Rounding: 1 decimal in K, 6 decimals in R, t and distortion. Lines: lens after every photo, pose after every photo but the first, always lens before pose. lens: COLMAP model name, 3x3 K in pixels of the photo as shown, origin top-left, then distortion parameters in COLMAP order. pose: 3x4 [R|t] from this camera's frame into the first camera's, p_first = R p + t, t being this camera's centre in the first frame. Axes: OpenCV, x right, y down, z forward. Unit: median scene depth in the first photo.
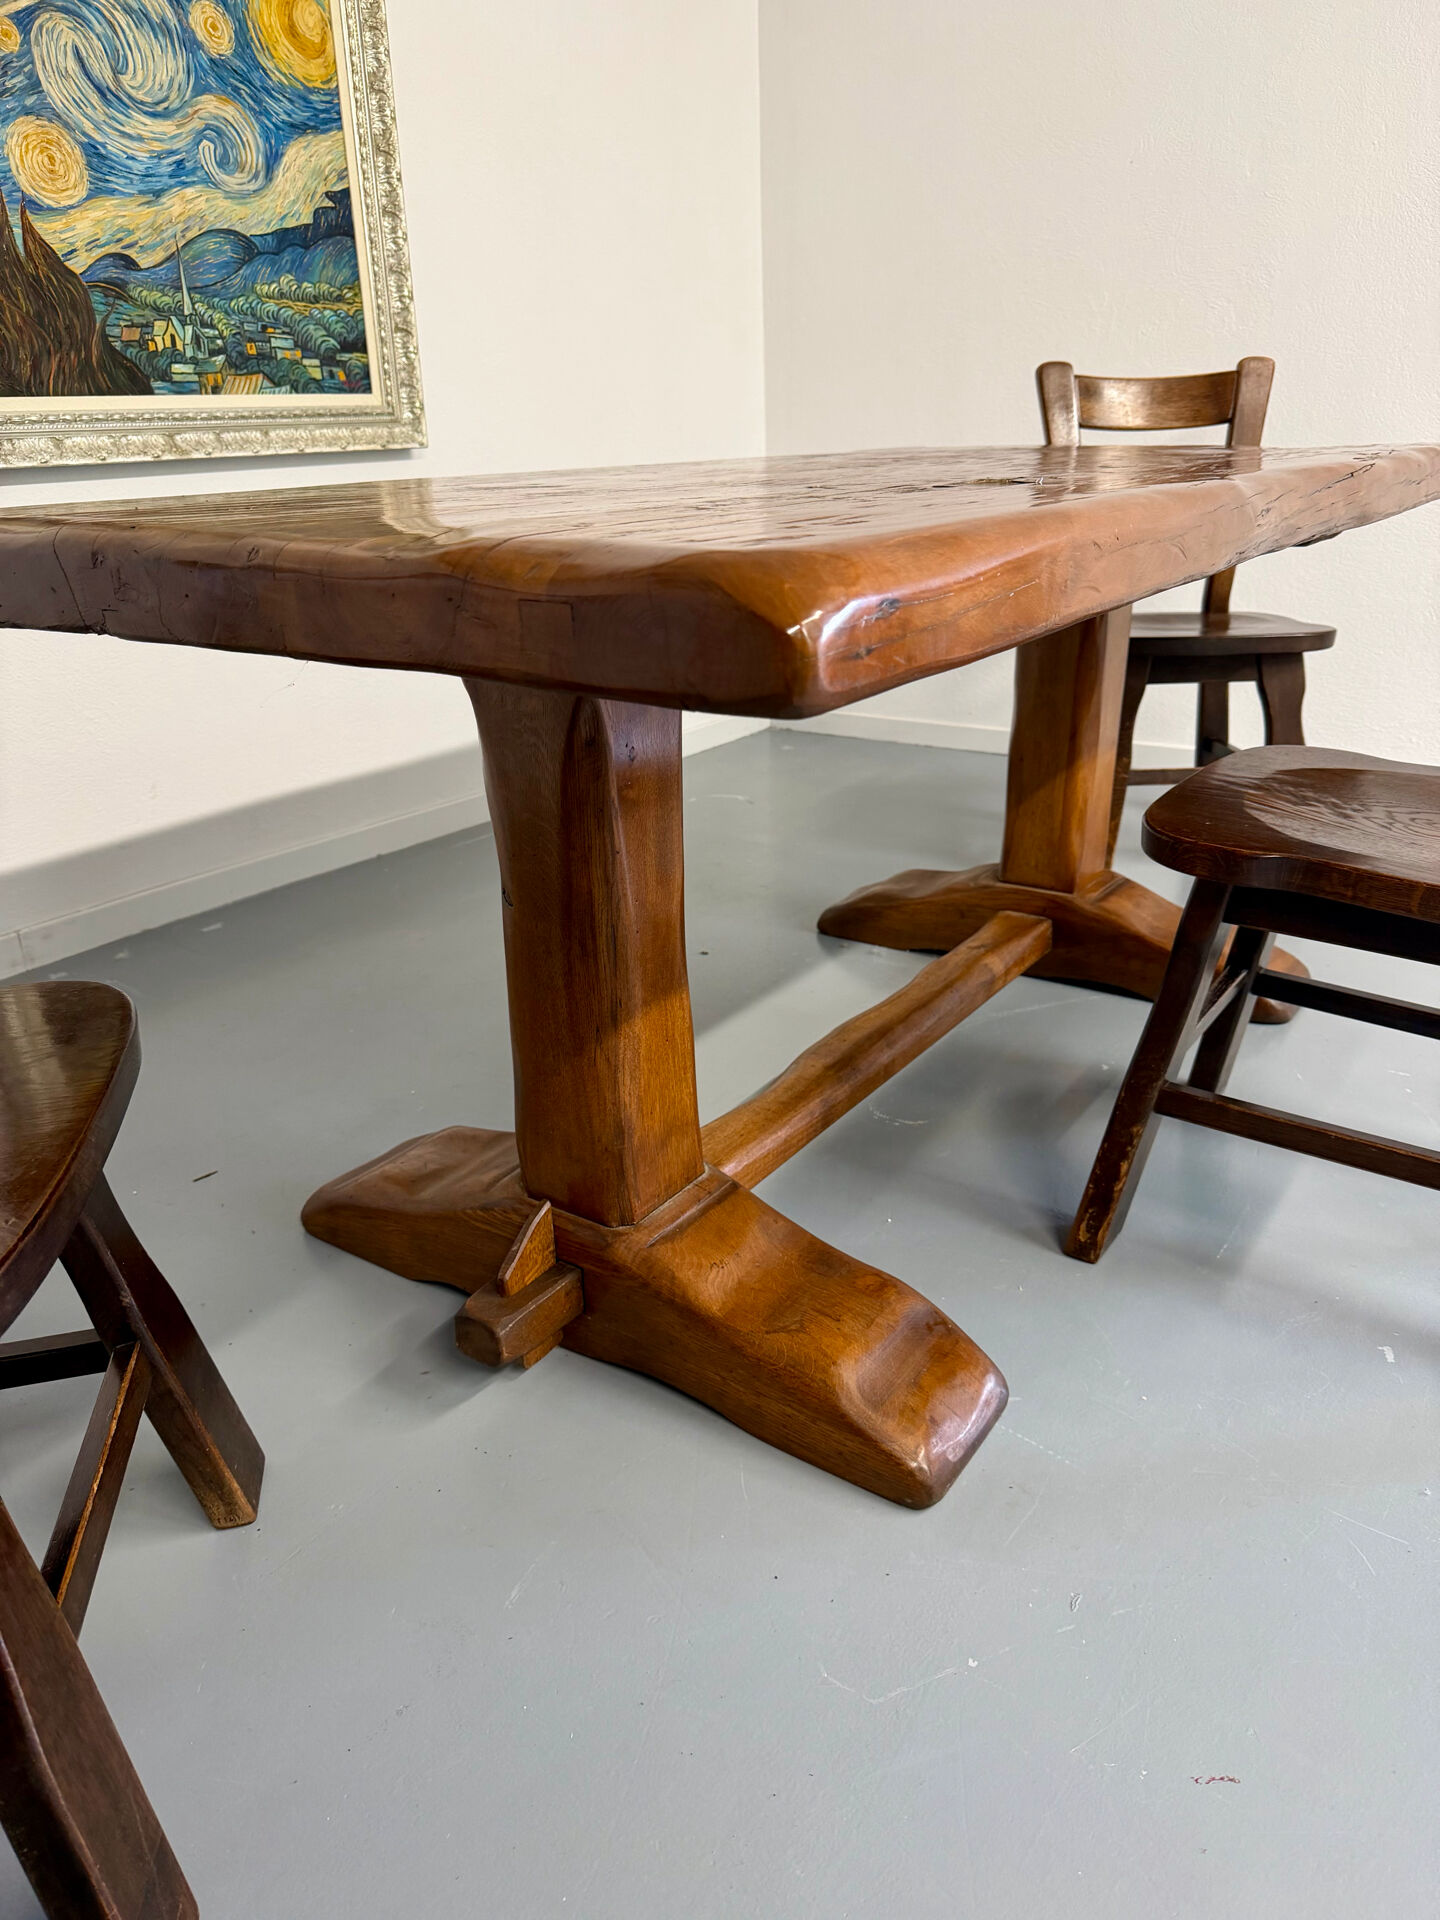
lens RADIAL K [[1401.9, 0, 726.2], [0, 1401.9, 932.7], [0, 0, 1]] dist [0.012887, -0.002702]
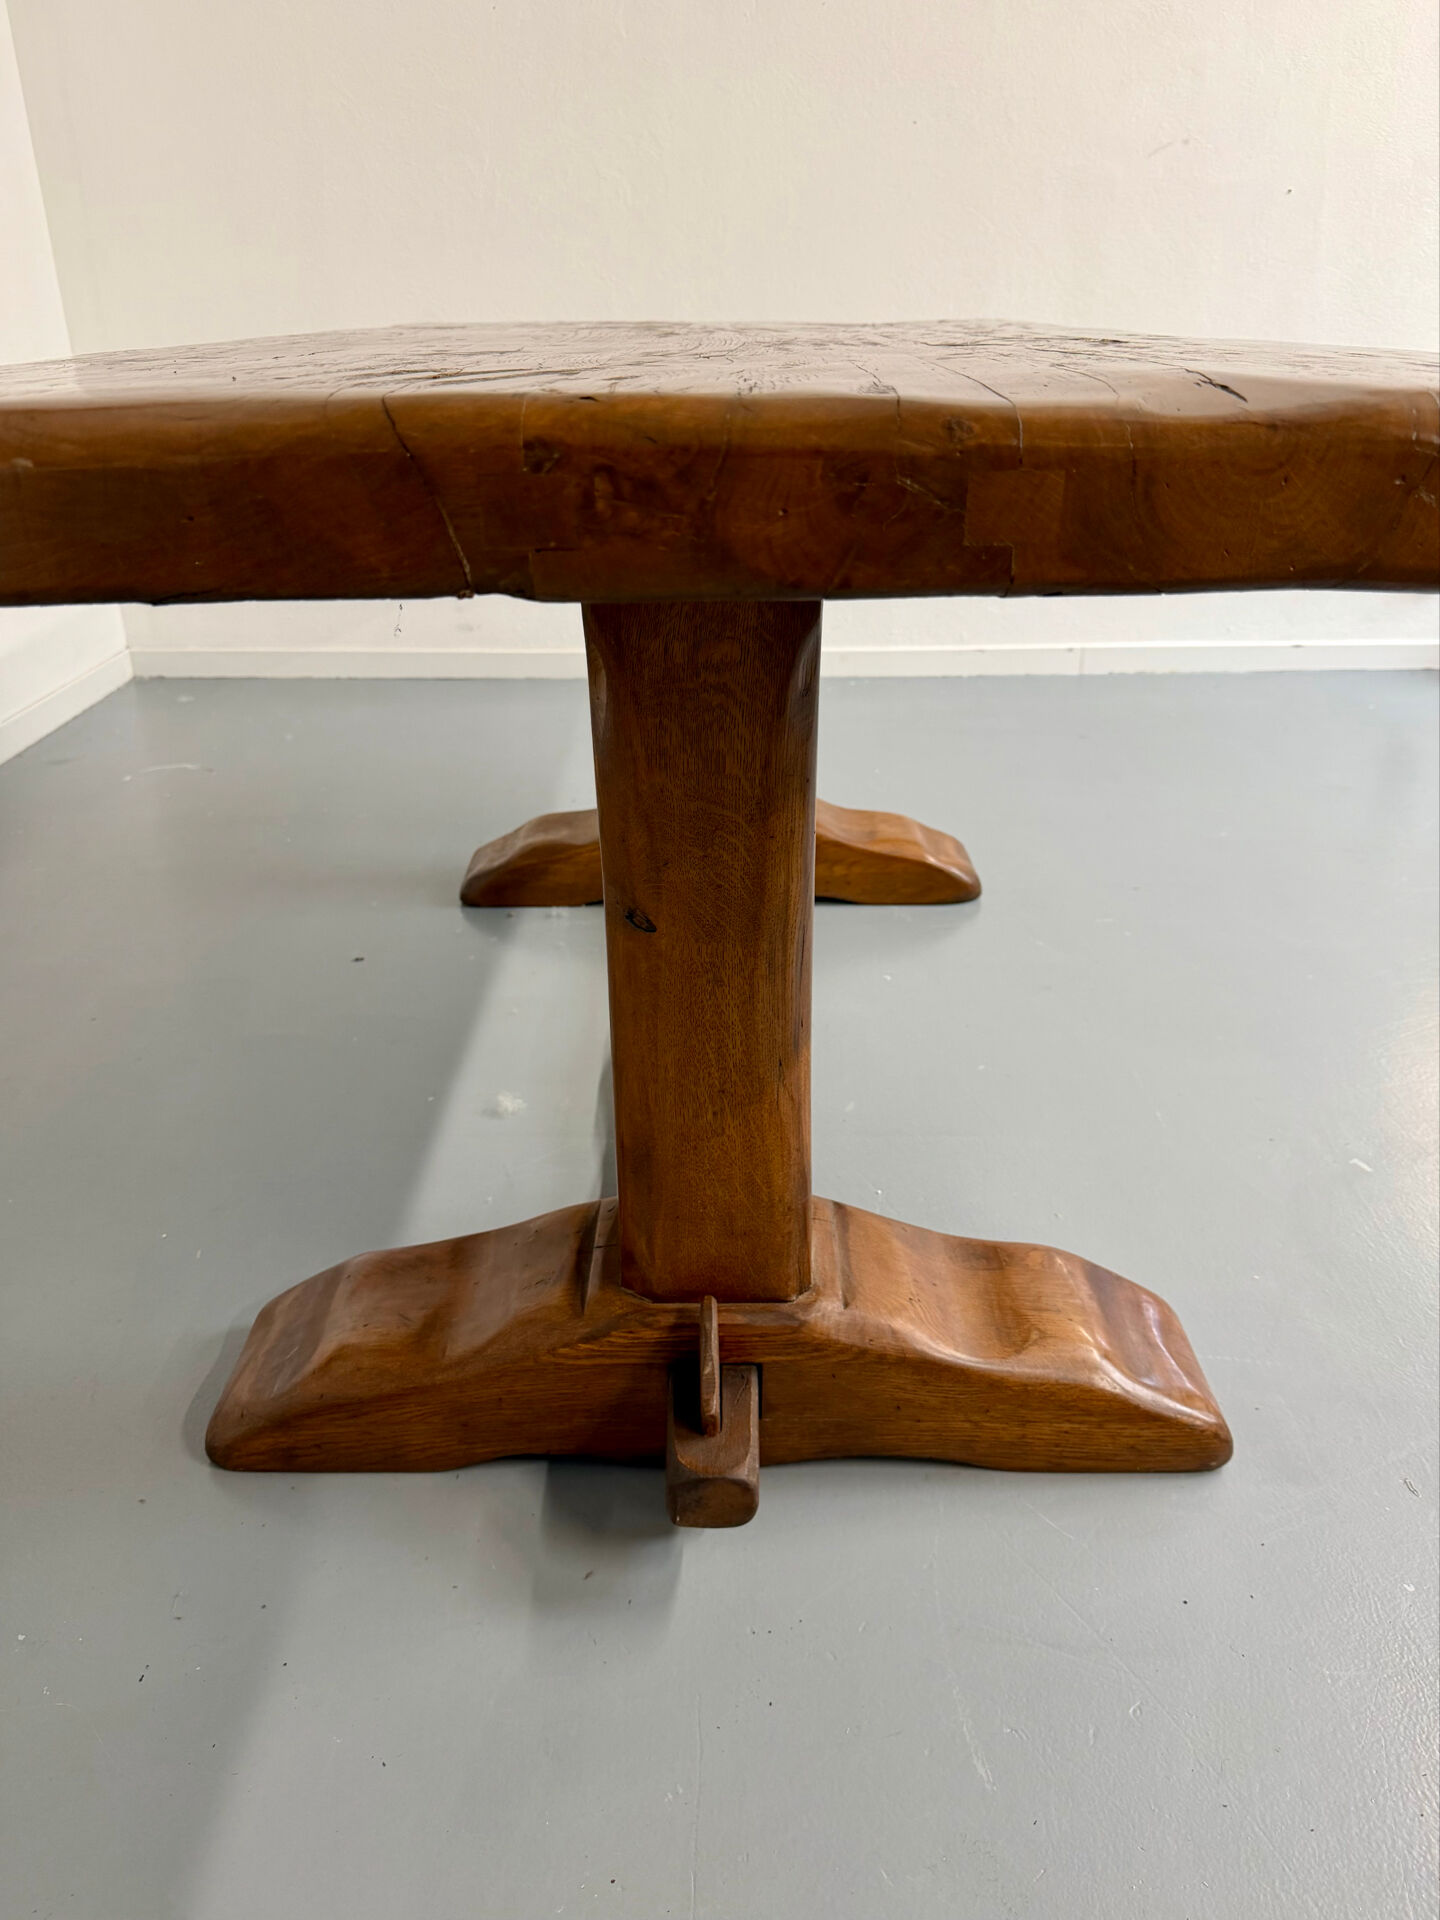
lens RADIAL K [[1416.6, 0, 720.0], [0, 1416.6, 955.1], [0, 0, 1]] dist [0.087284, -0.095374]
pose [[0.825818, -0.220951, 0.518850, -0.287552], [0.185954, 0.975283, 0.119351, -0.050045], [-0.532397, -0.002080, 0.846492, 0.197634]]
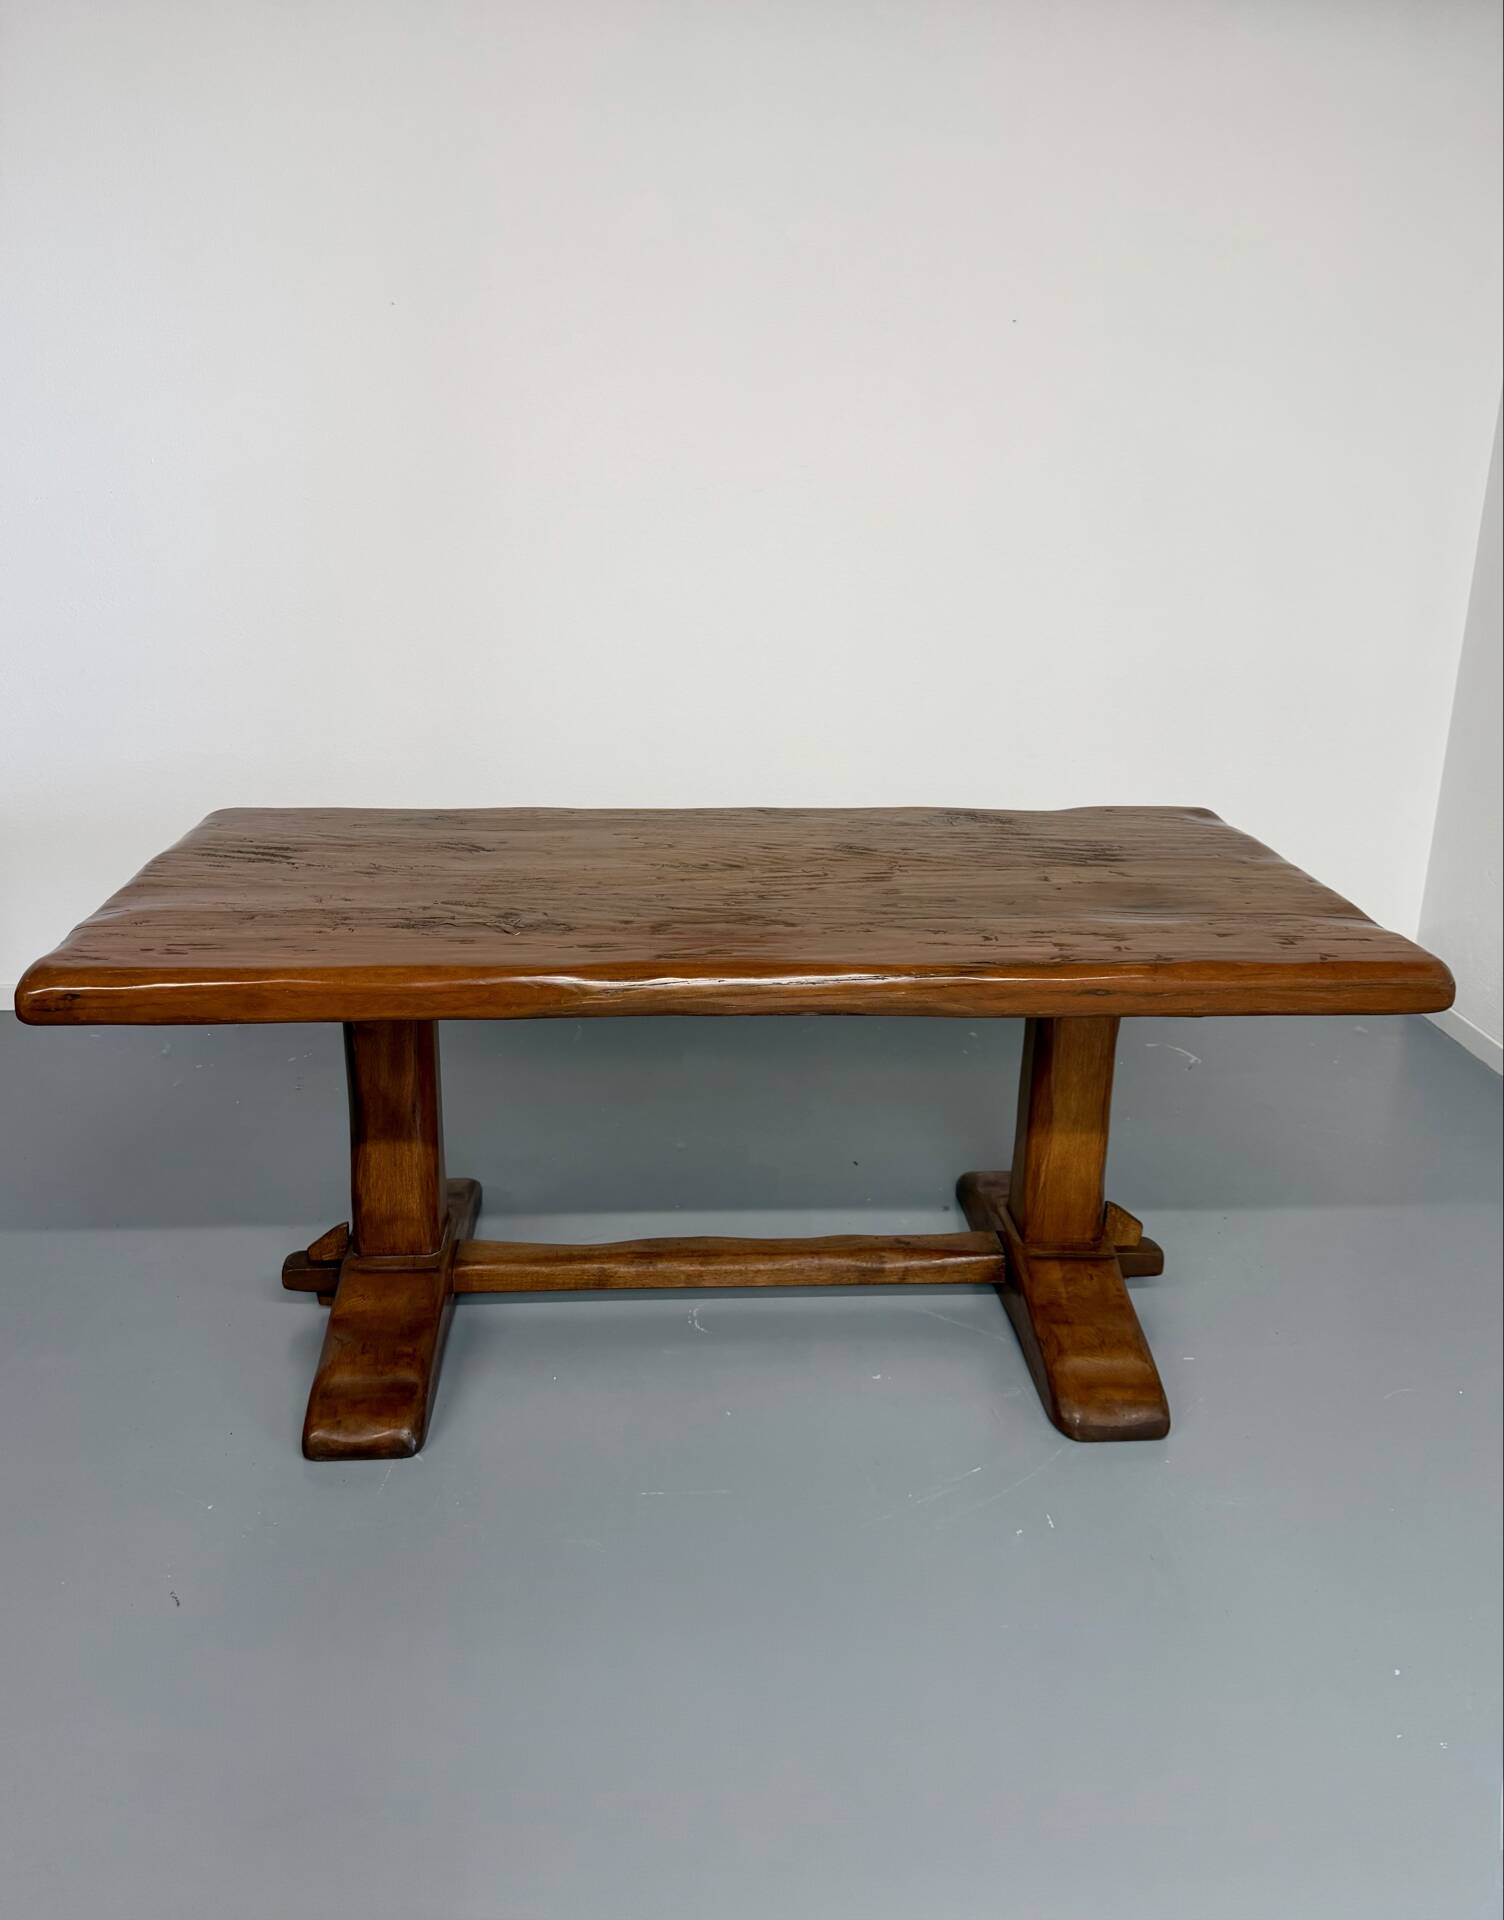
lens RADIAL K [[1497.6, 0, 753.4], [0, 1497.6, 887.8], [0, 0, 1]] dist [0.068364, -0.003052]
pose [[0.621010, 0.259516, -0.739593, 0.902064], [-0.303031, 0.949717, 0.078802, -0.314880], [0.722854, 0.175182, 0.668426, -0.002473]]
